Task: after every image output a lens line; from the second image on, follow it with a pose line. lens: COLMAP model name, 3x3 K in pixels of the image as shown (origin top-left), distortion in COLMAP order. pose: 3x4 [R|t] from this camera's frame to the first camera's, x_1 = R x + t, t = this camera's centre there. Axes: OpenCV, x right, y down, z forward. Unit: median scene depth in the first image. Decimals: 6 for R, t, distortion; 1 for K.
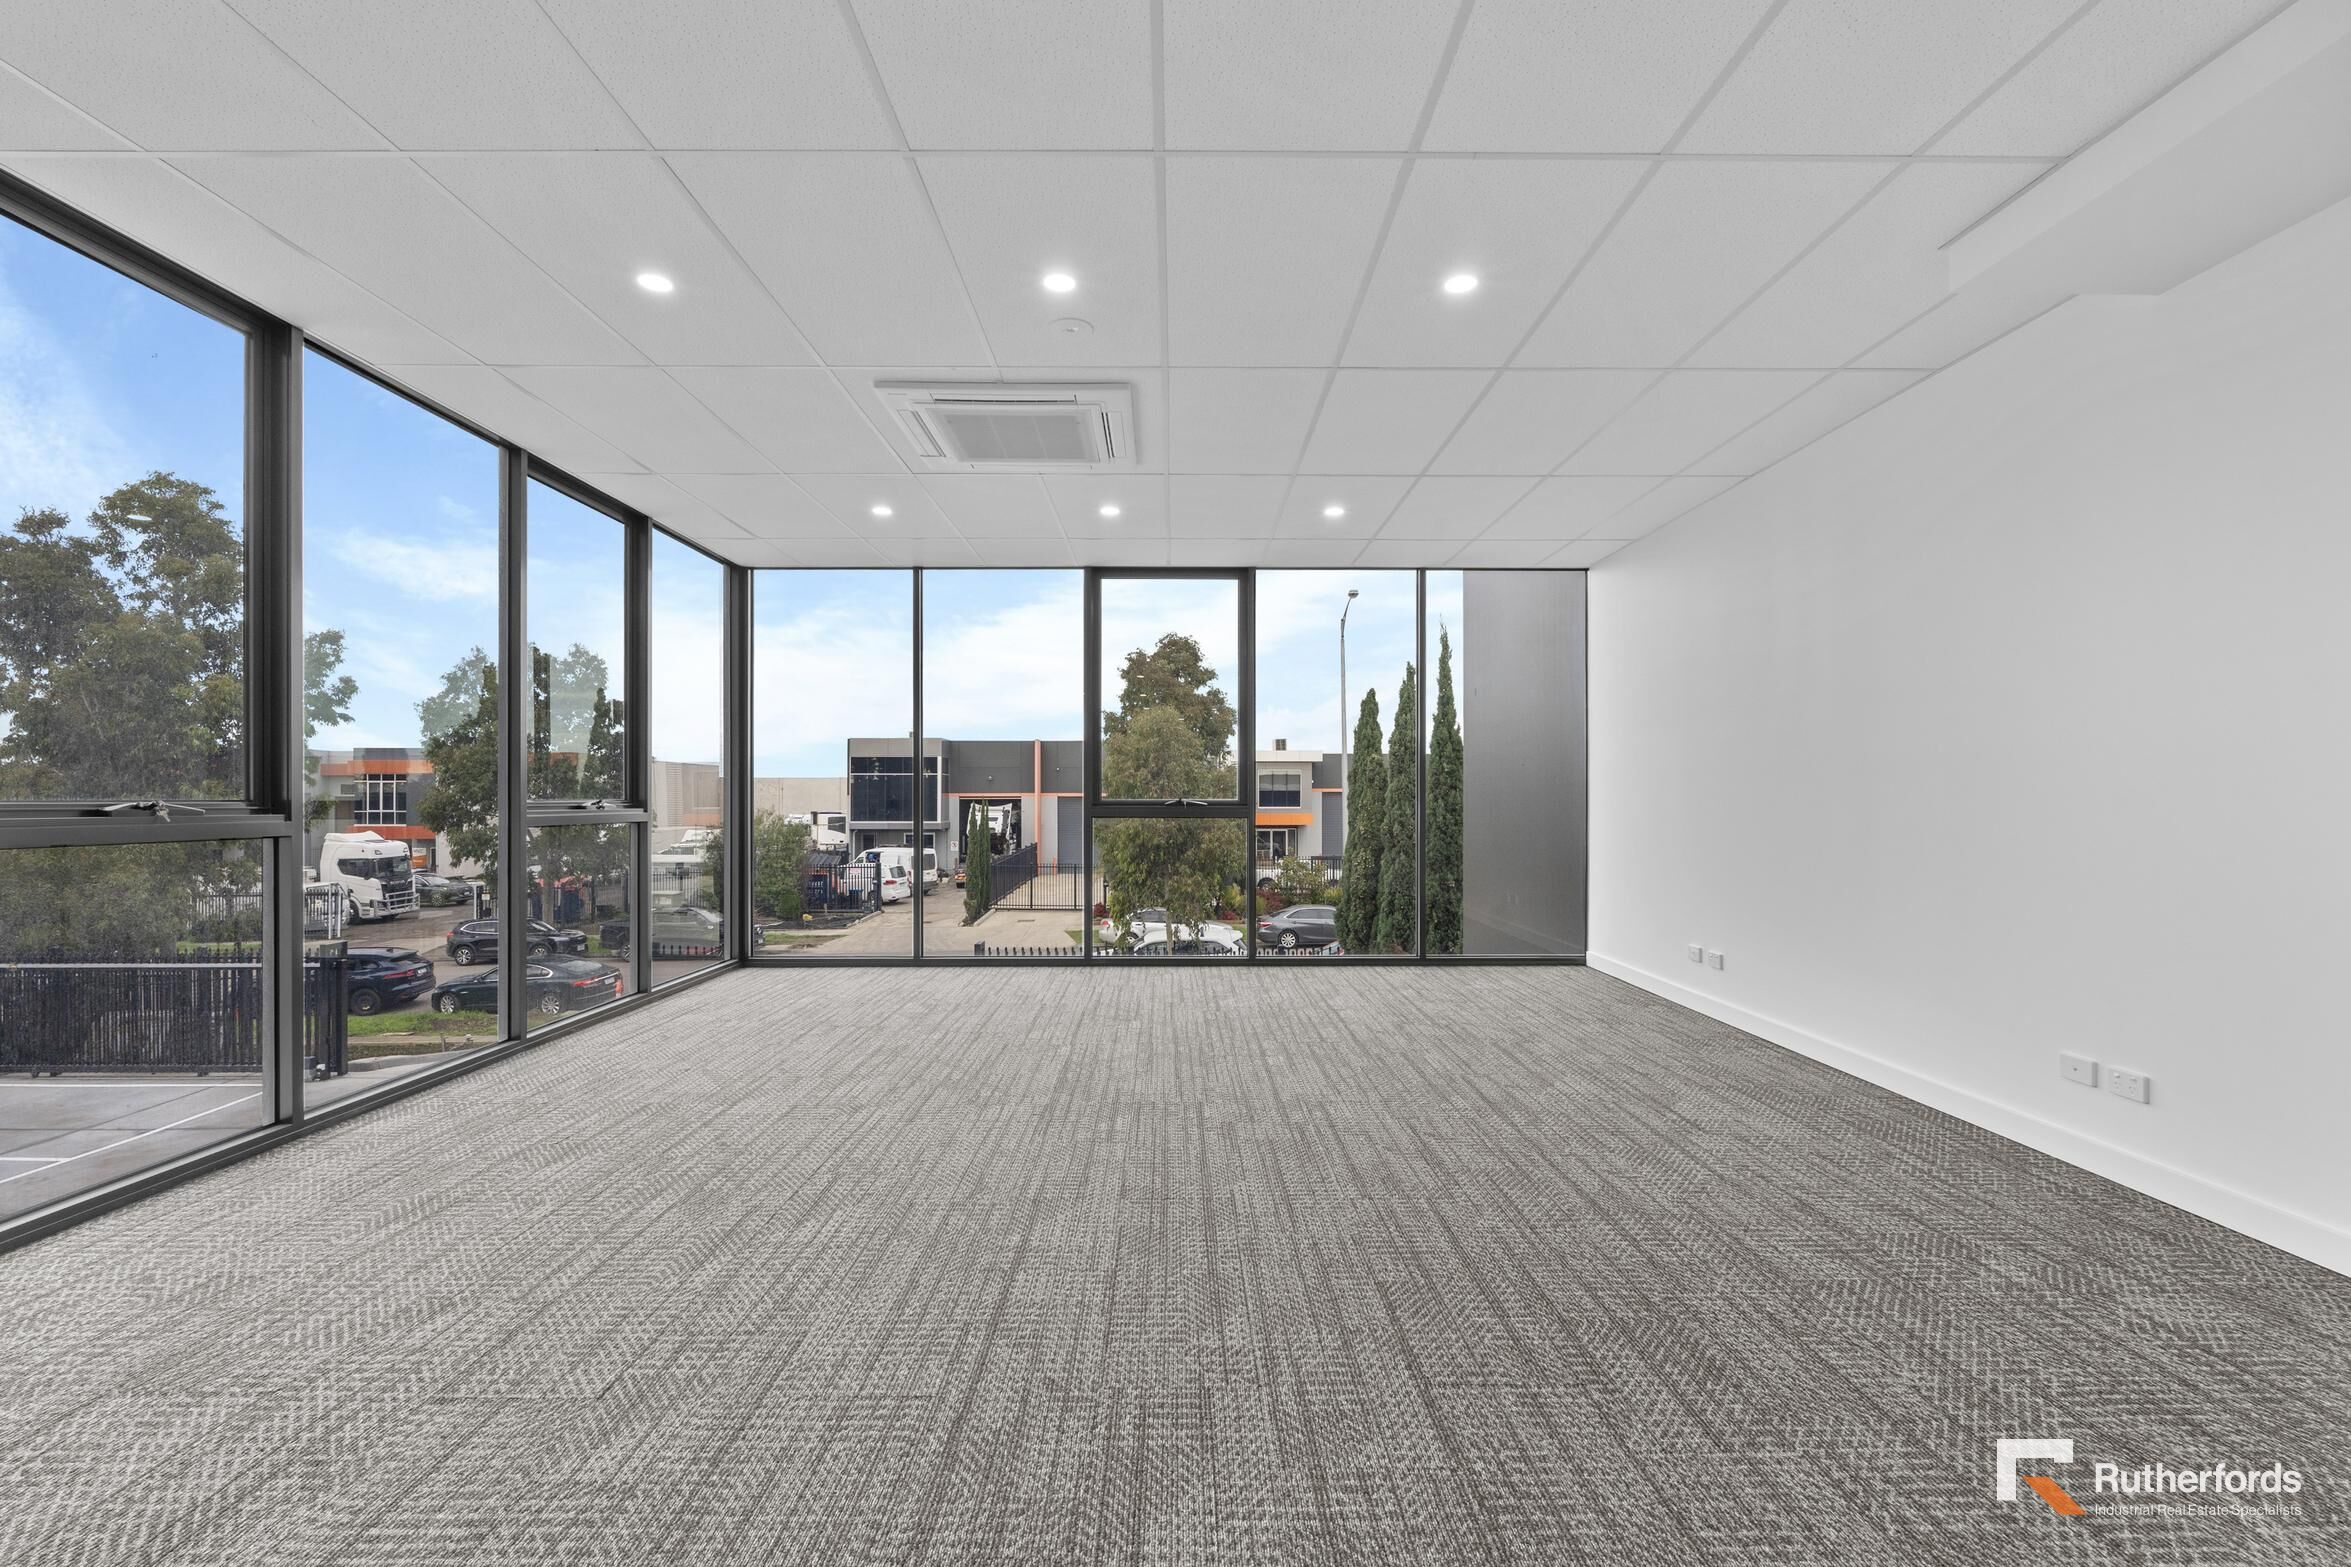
lens RADIAL K [[1037.7, 0, 1177.0], [0, 1037.7, 790.5], [0, 0, 1]] dist [-0.001168, 0.000176]
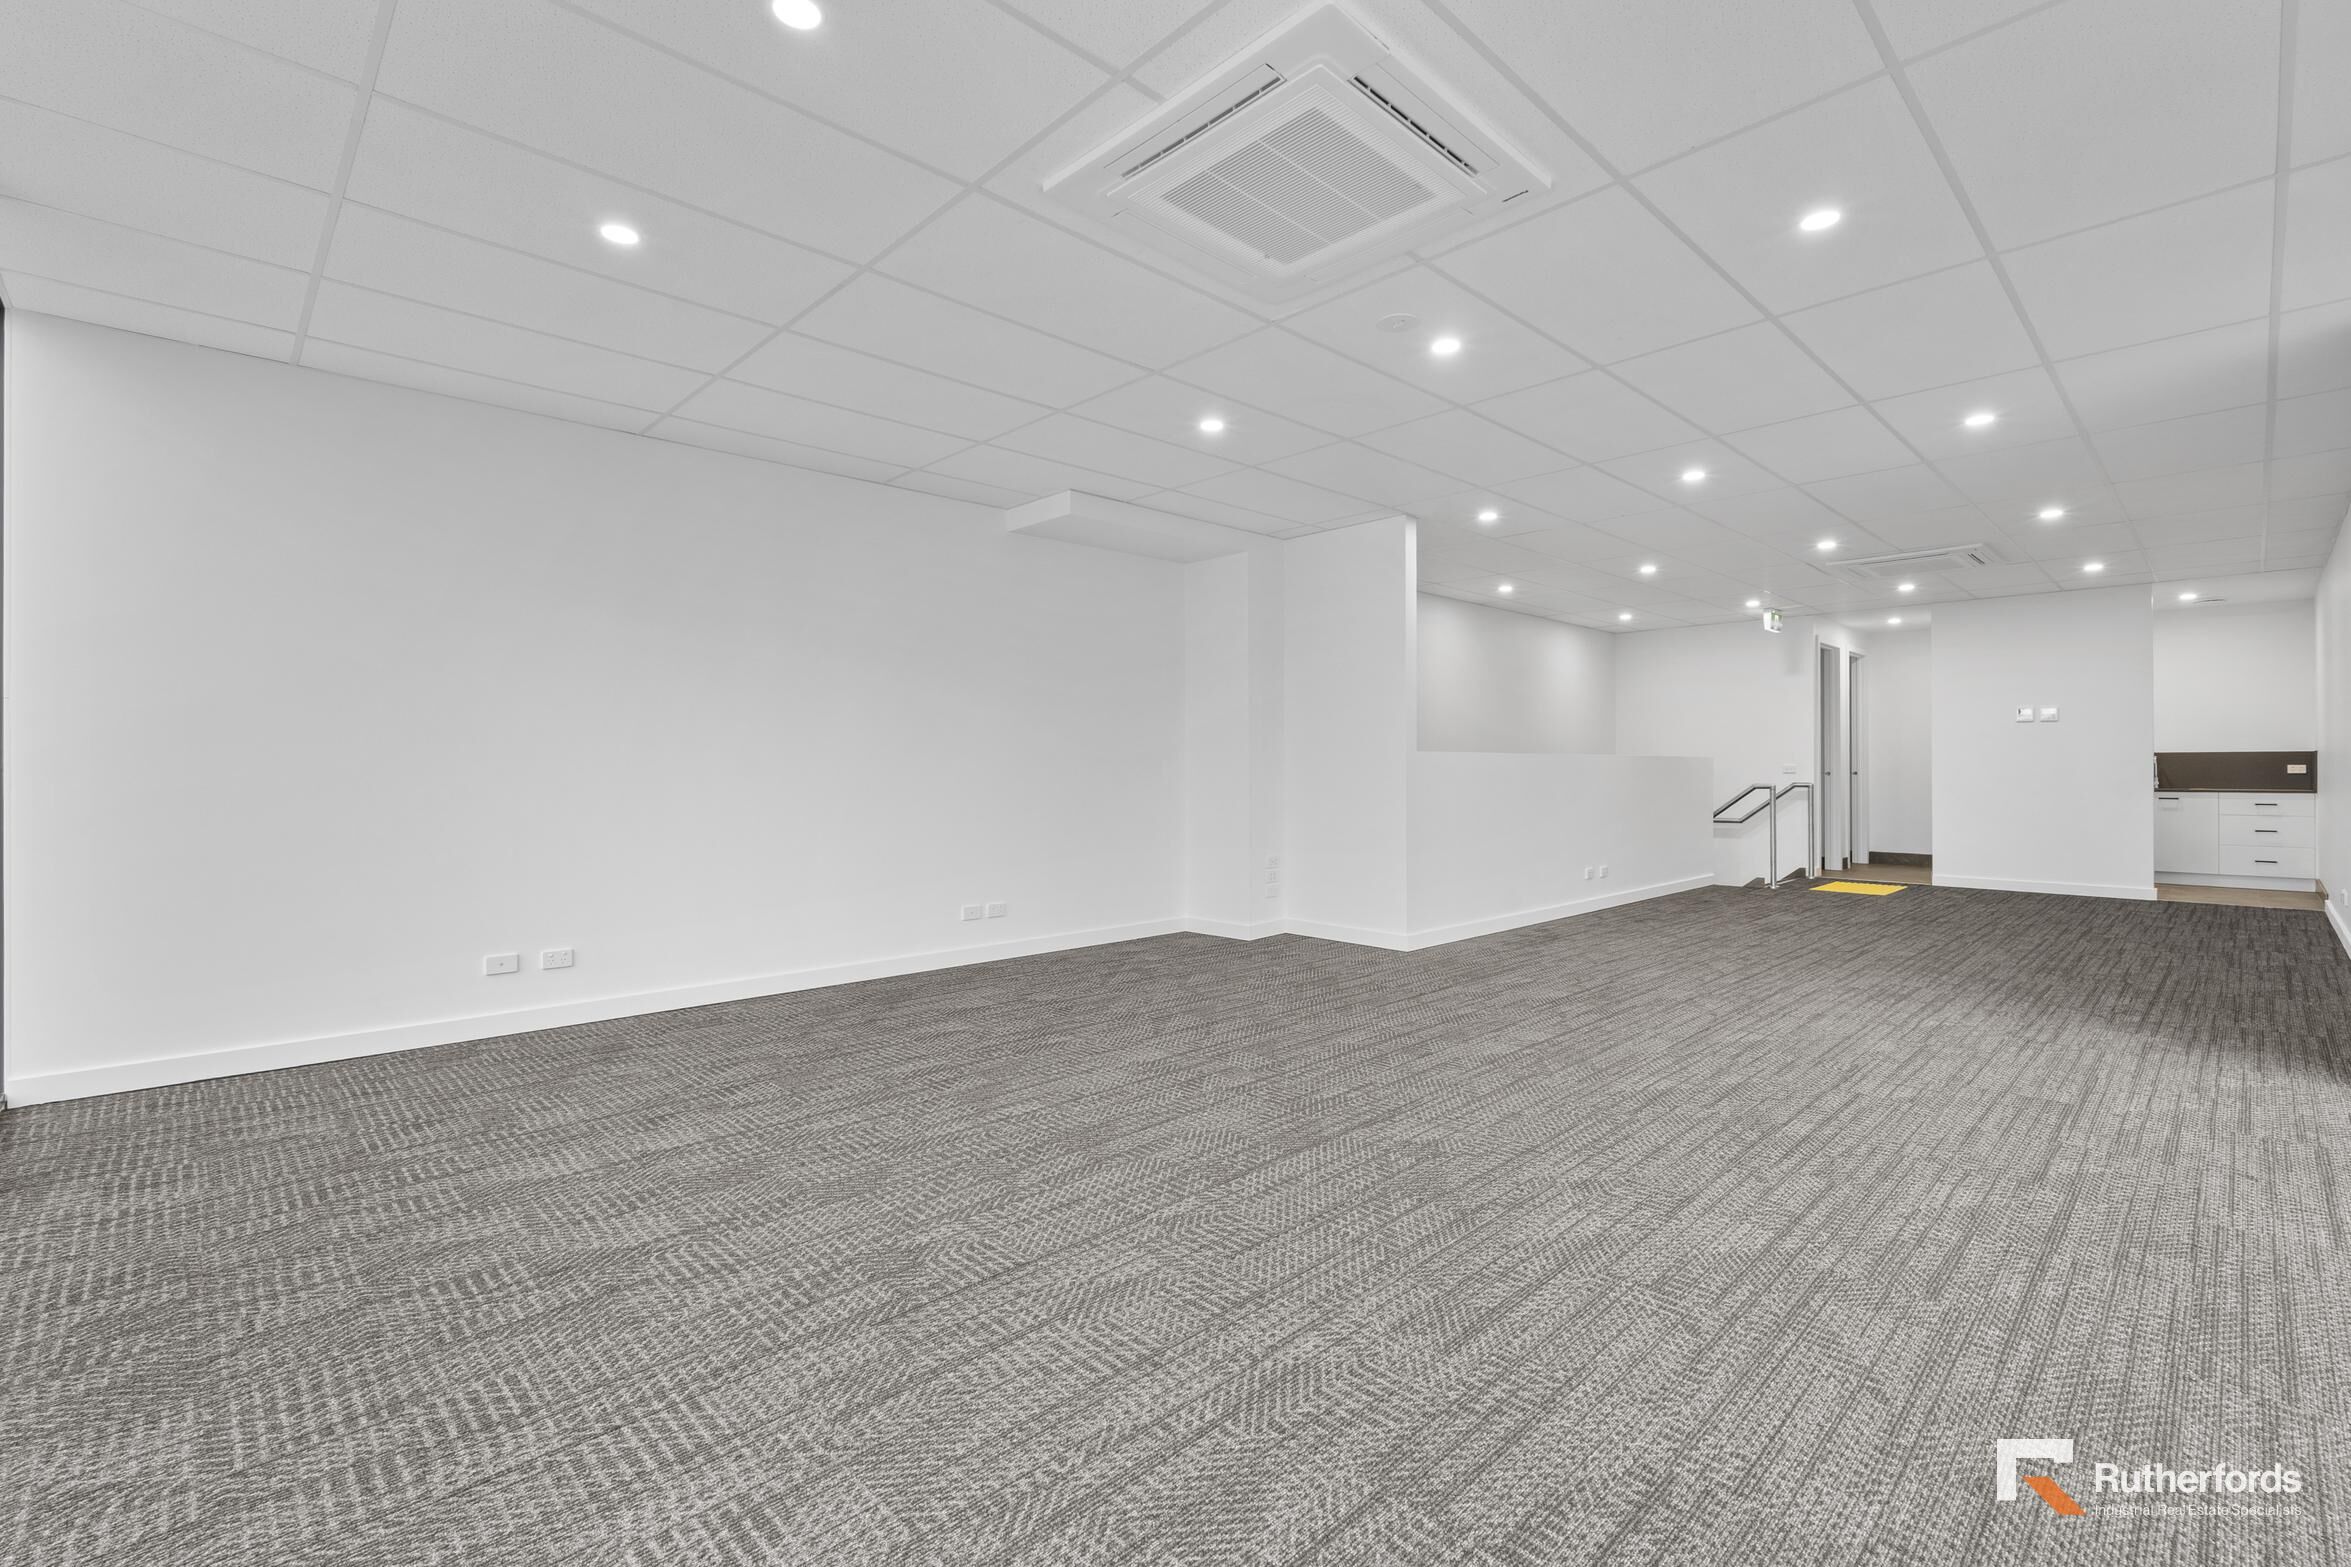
lens RADIAL K [[1037.7, 0, 1176.7], [0, 1037.7, 778.2], [0, 0, 1]] dist [-0.001168, 0.000176]
pose [[-0.690503, -0.003662, 0.723320, -0.798817], [-0.004085, 0.999991, 0.001163, 0.018326], [-0.723318, -0.002152, -0.690512, 2.137991]]
